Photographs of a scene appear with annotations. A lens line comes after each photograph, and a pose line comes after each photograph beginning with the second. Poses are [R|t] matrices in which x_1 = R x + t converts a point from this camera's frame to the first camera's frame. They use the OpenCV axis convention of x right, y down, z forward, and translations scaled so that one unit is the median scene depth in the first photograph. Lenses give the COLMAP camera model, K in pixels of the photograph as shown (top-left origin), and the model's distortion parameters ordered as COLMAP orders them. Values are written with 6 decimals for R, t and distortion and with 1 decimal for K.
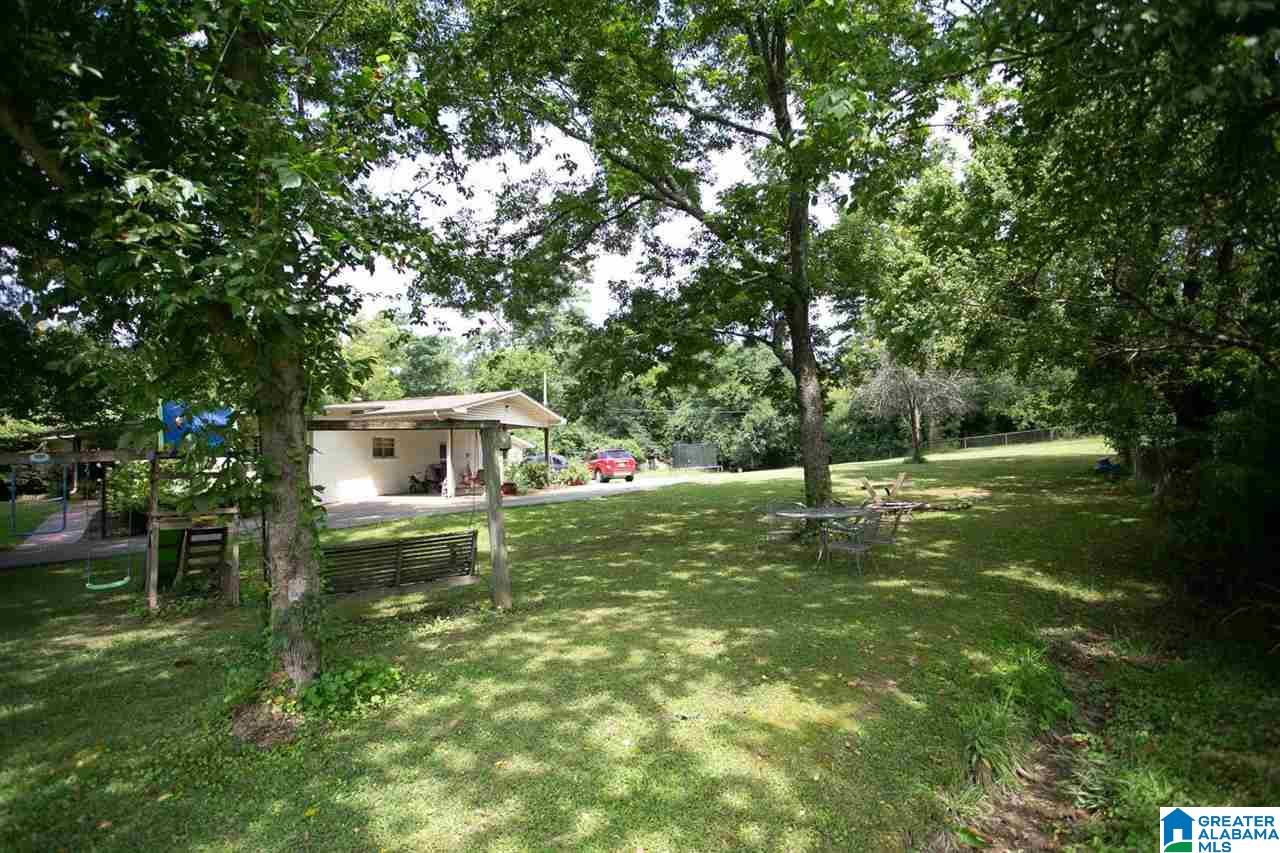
lens RADIAL K [[625.1, 0, 627.6], [0, 625.1, 425.5], [0, 0, 1]] dist [-0.083190, 0.038666]
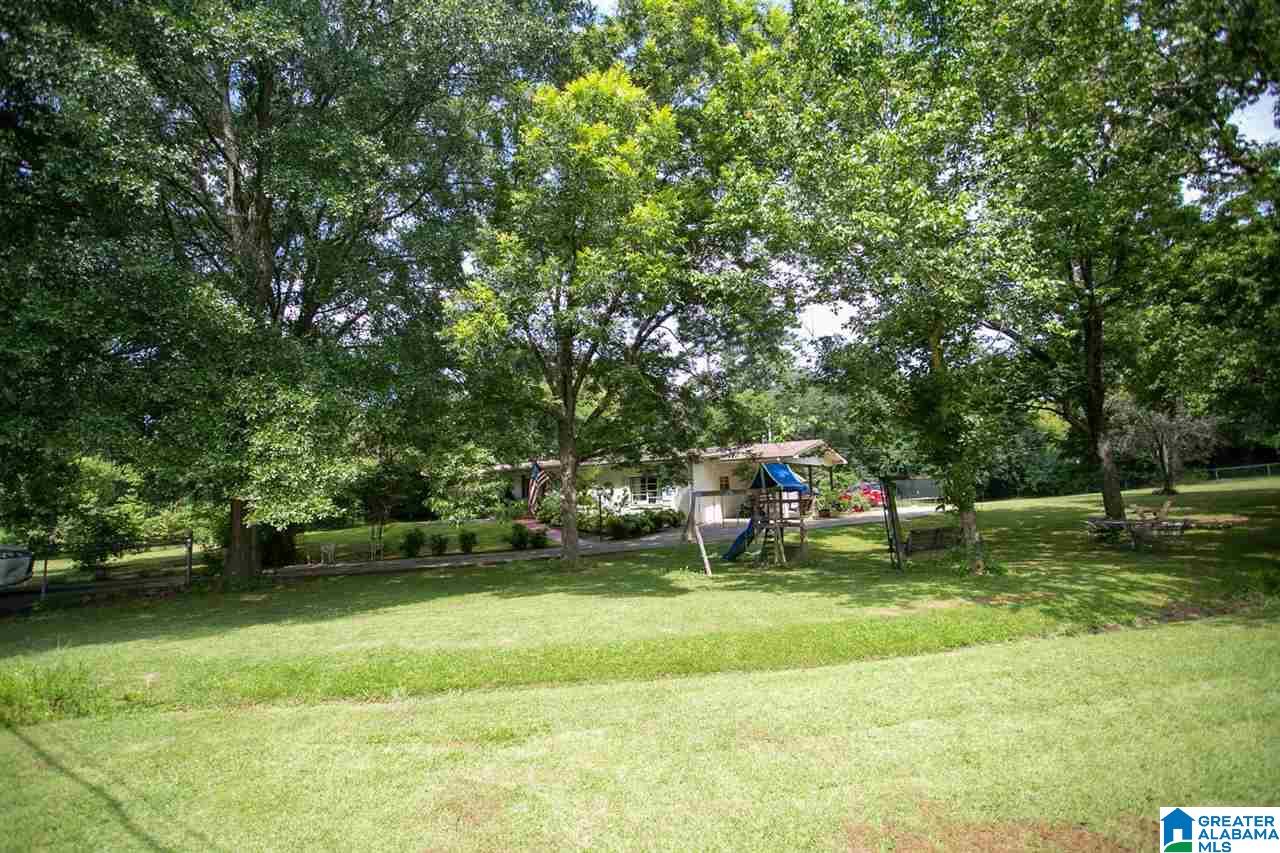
lens RADIAL K [[625.1, 0, 627.6], [0, 625.1, 425.5], [0, 0, 1]] dist [-0.083190, 0.038666]
pose [[0.964111, -0.025083, -0.264313, -0.218203], [0.011872, 0.998604, -0.051461, -0.022715], [0.265235, 0.046477, 0.963063, -0.374857]]
